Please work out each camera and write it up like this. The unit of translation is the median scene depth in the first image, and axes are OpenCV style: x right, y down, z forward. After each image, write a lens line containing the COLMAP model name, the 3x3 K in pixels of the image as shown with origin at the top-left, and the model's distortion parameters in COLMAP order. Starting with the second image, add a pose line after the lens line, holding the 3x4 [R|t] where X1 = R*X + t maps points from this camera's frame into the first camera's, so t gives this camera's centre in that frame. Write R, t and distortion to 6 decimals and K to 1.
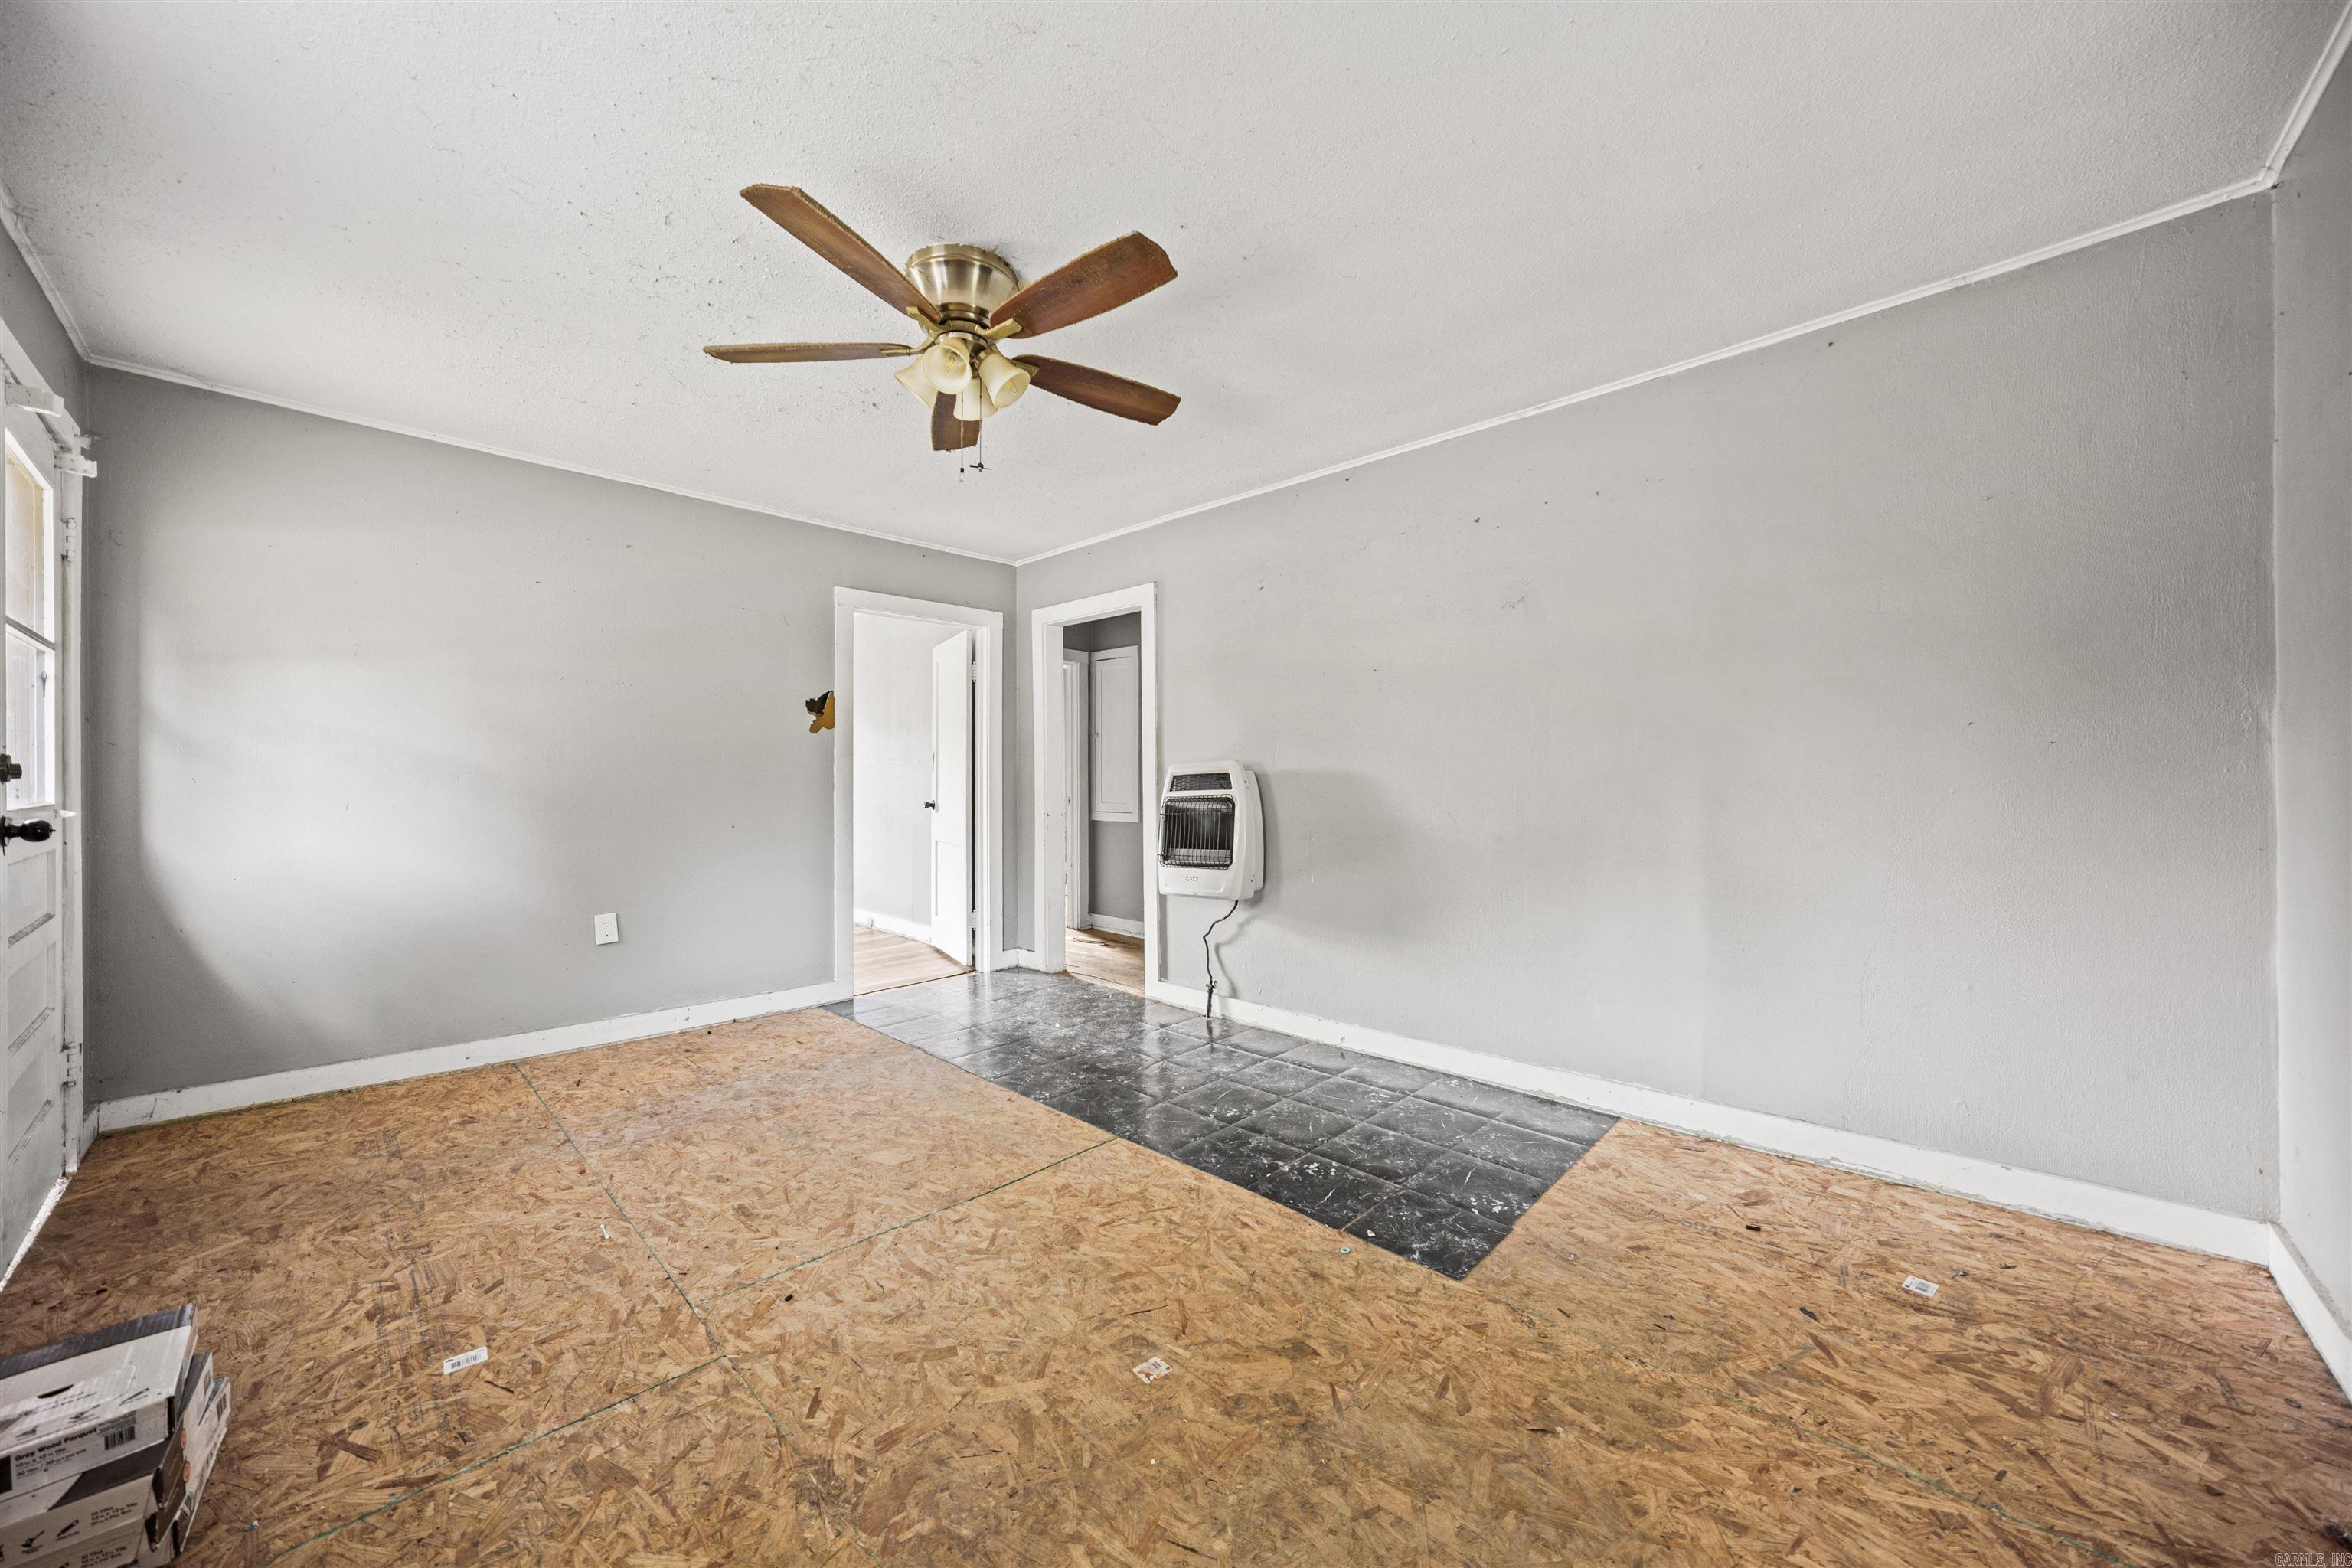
lens RADIAL K [[828.1, 0, 1182.6], [0, 828.1, 775.8], [0, 0, 1]] dist [-0.032325, 0.006144]
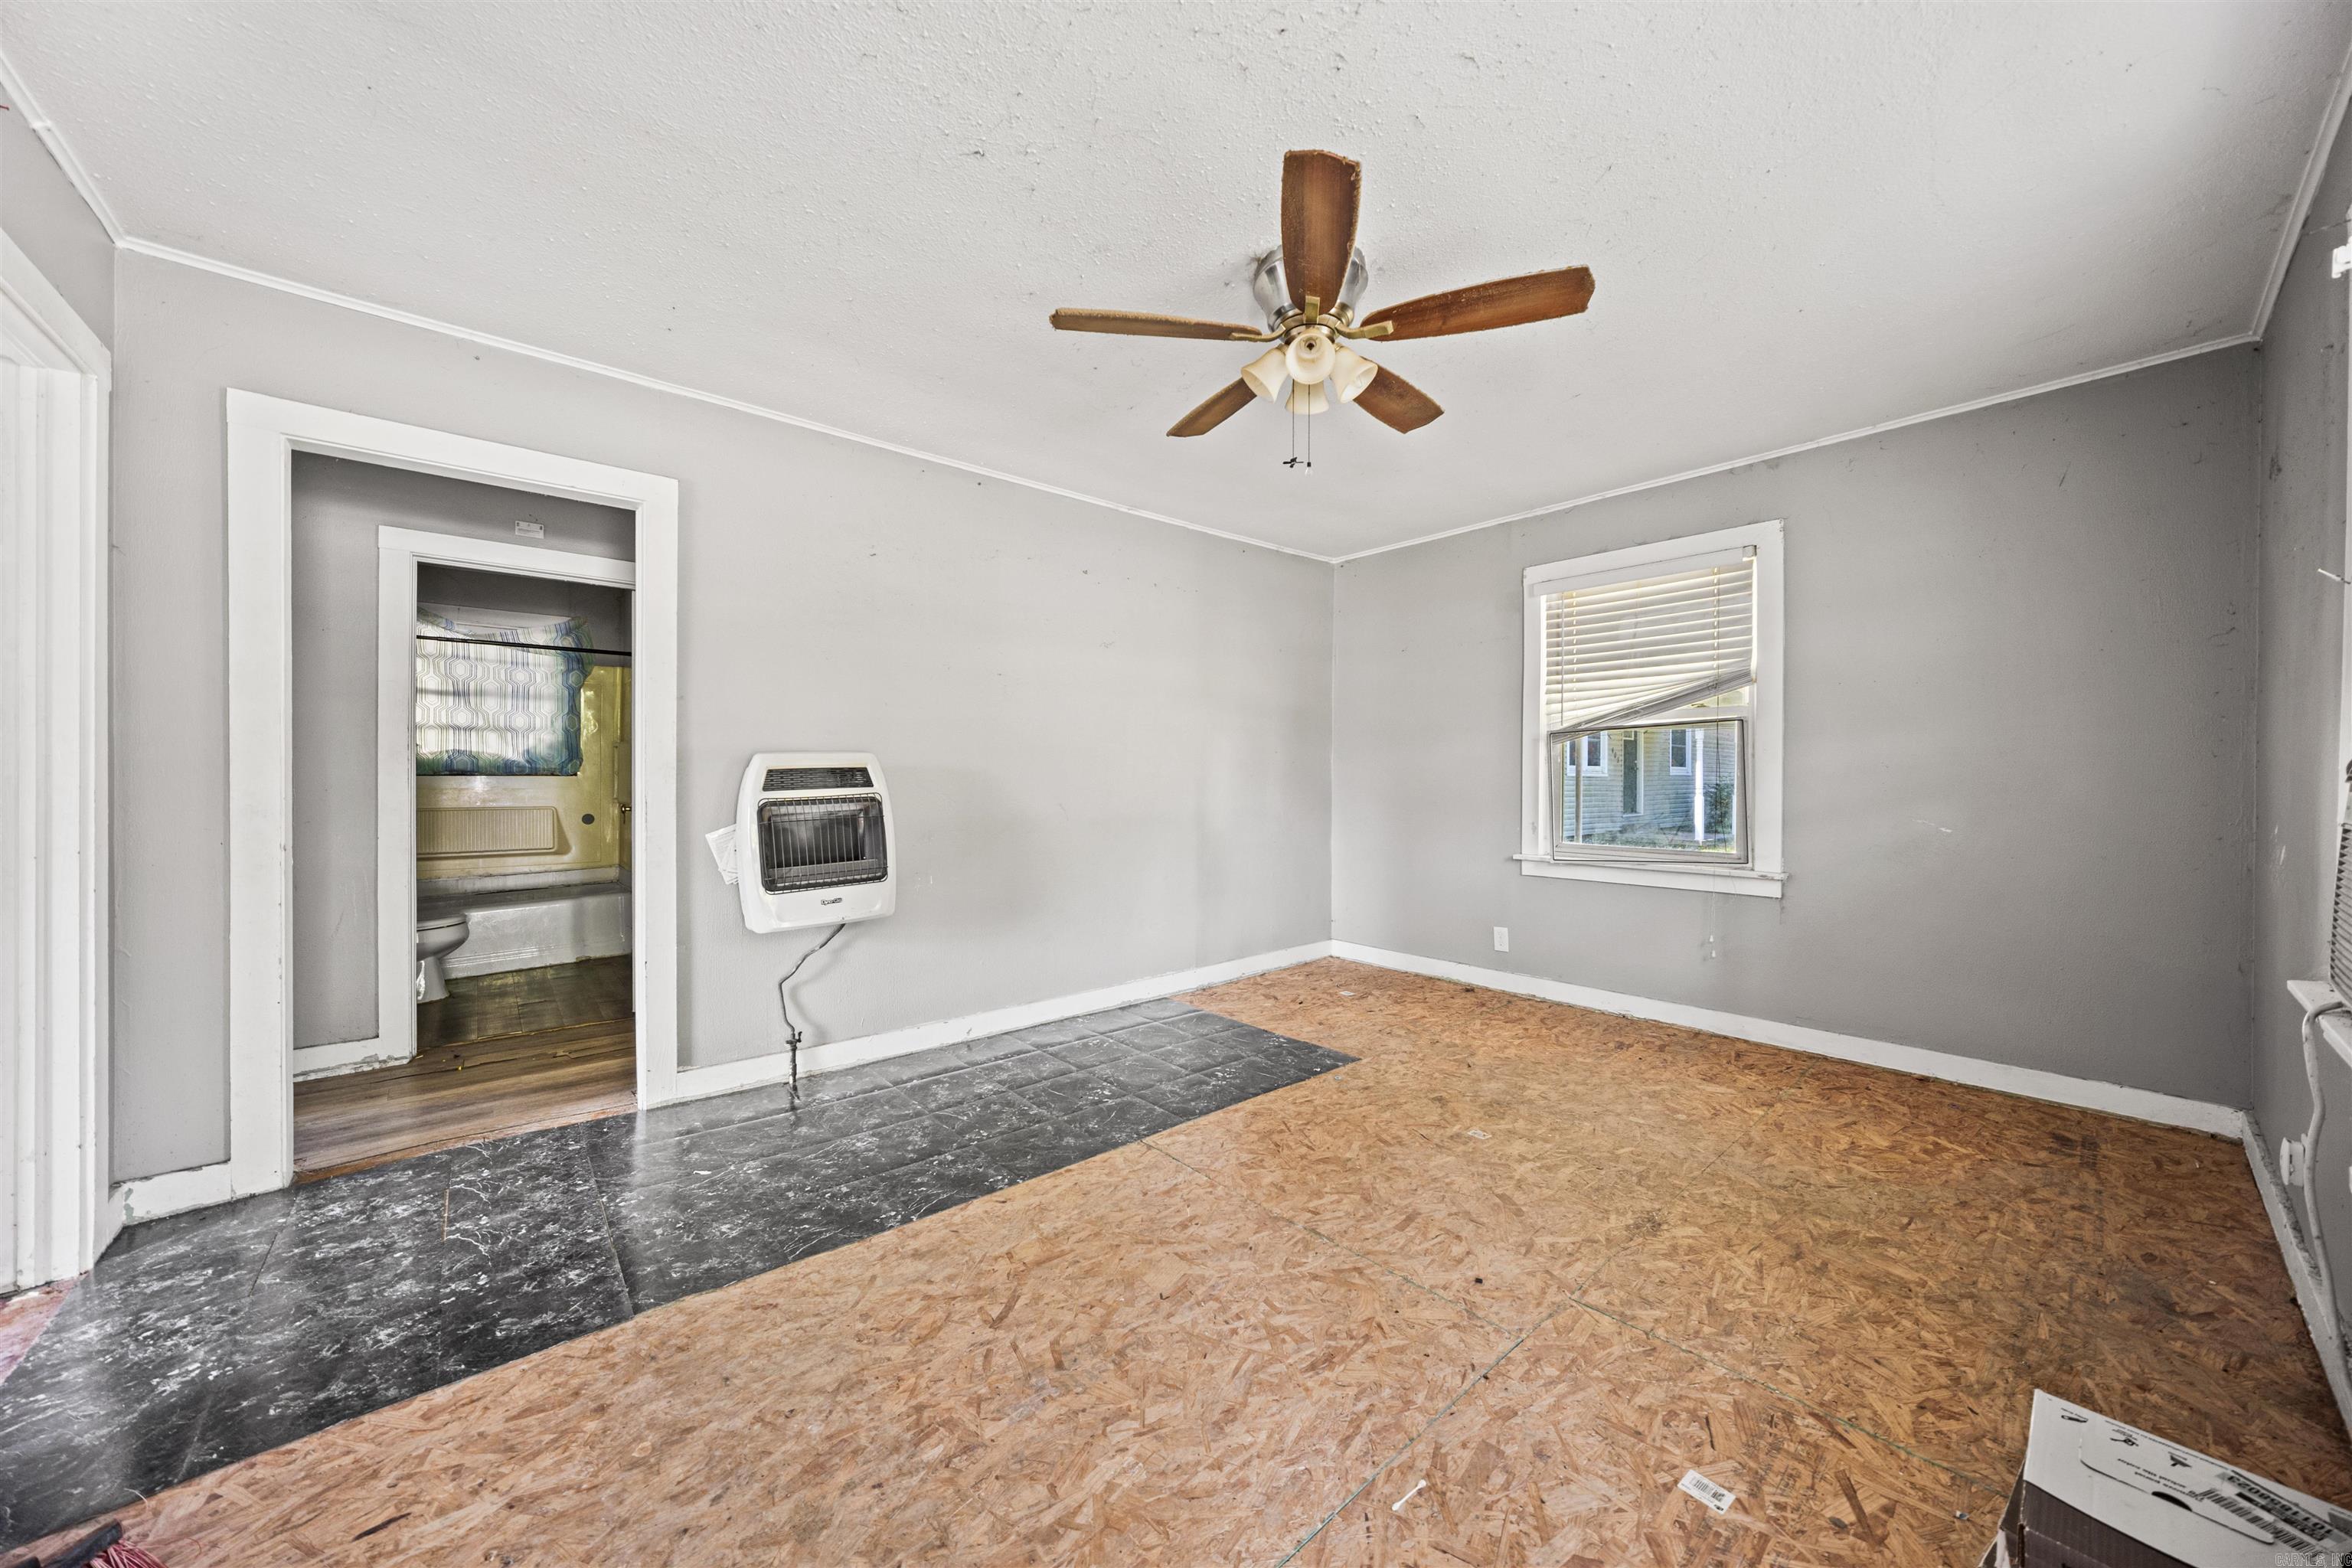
lens RADIAL K [[828.1, 0, 1182.6], [0, 828.1, 775.8], [0, 0, 1]] dist [-0.032325, 0.006144]
pose [[0.102932, 0.002435, 0.994685, -1.202922], [-0.004722, 0.999987, -0.001960, 0.014334], [-0.994677, -0.004495, 0.102942, 0.992568]]
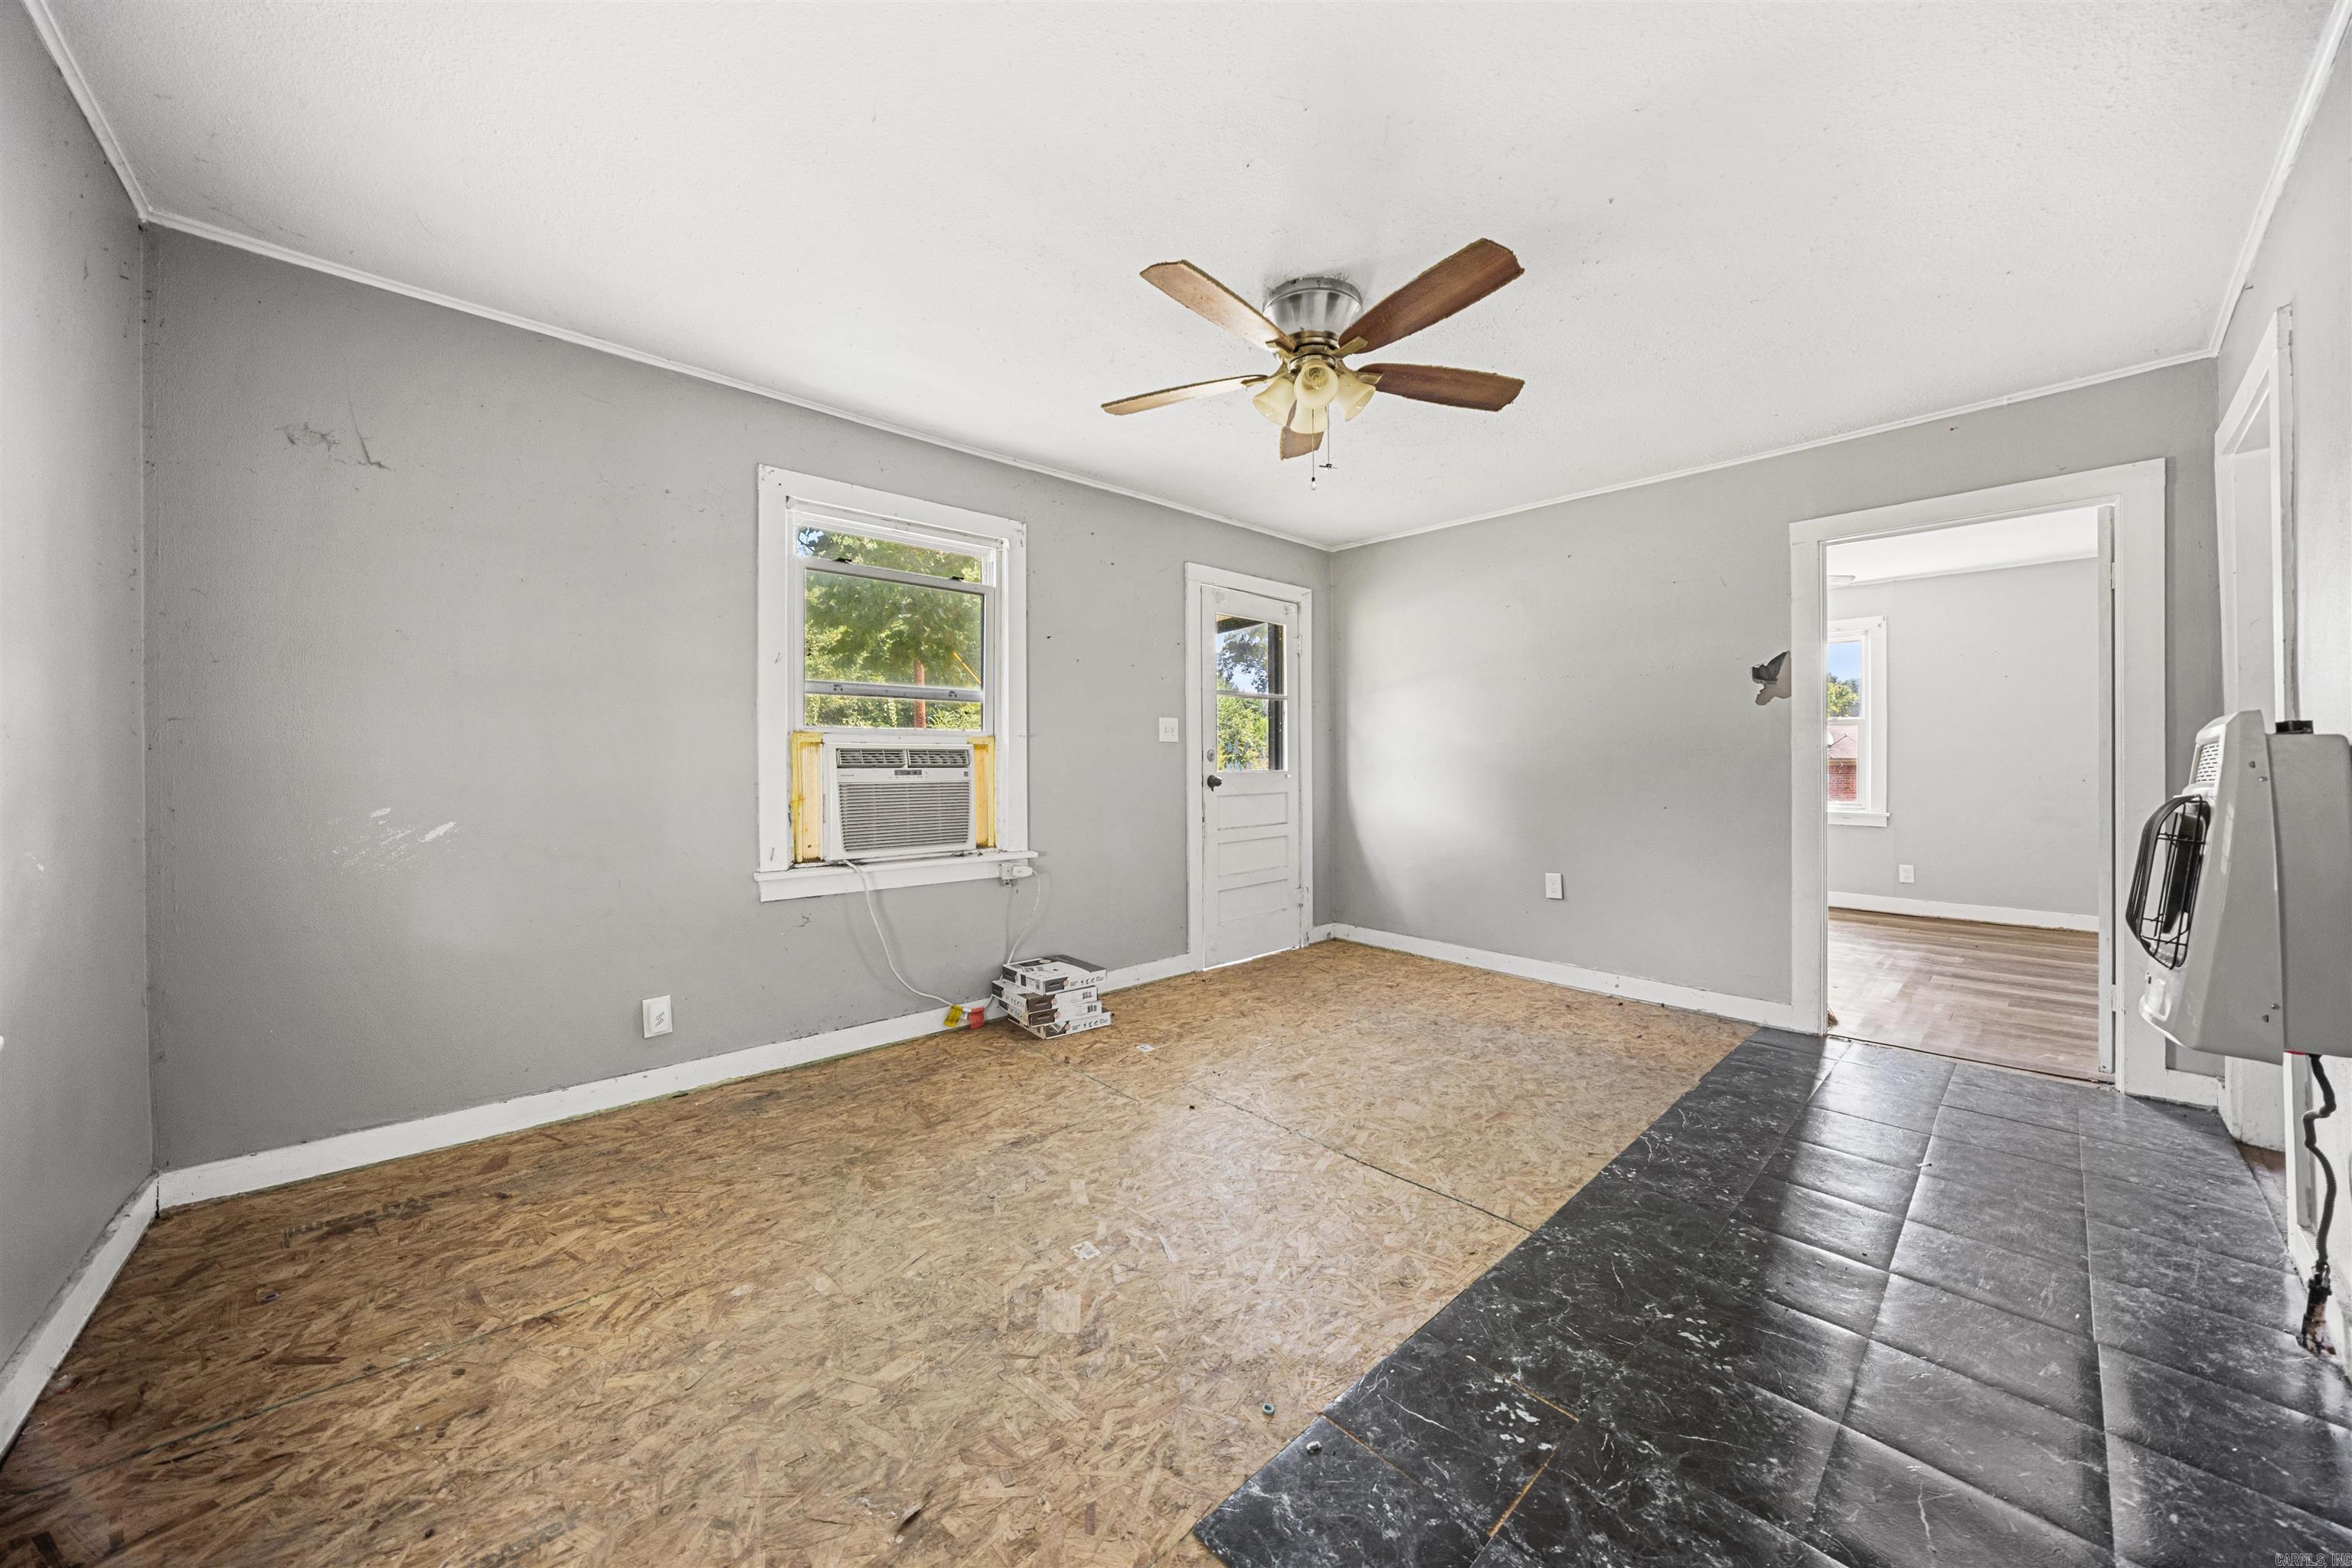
lens RADIAL K [[835.9, 0, 1187.8], [0, 835.9, 759.2], [0, 0, 1]] dist [-0.045280, 0.006361]
pose [[-0.067076, -0.002180, -0.997745, 0.802341], [0.003304, 0.999992, -0.002407, 0.010337], [0.997742, -0.003458, -0.067068, 0.858563]]
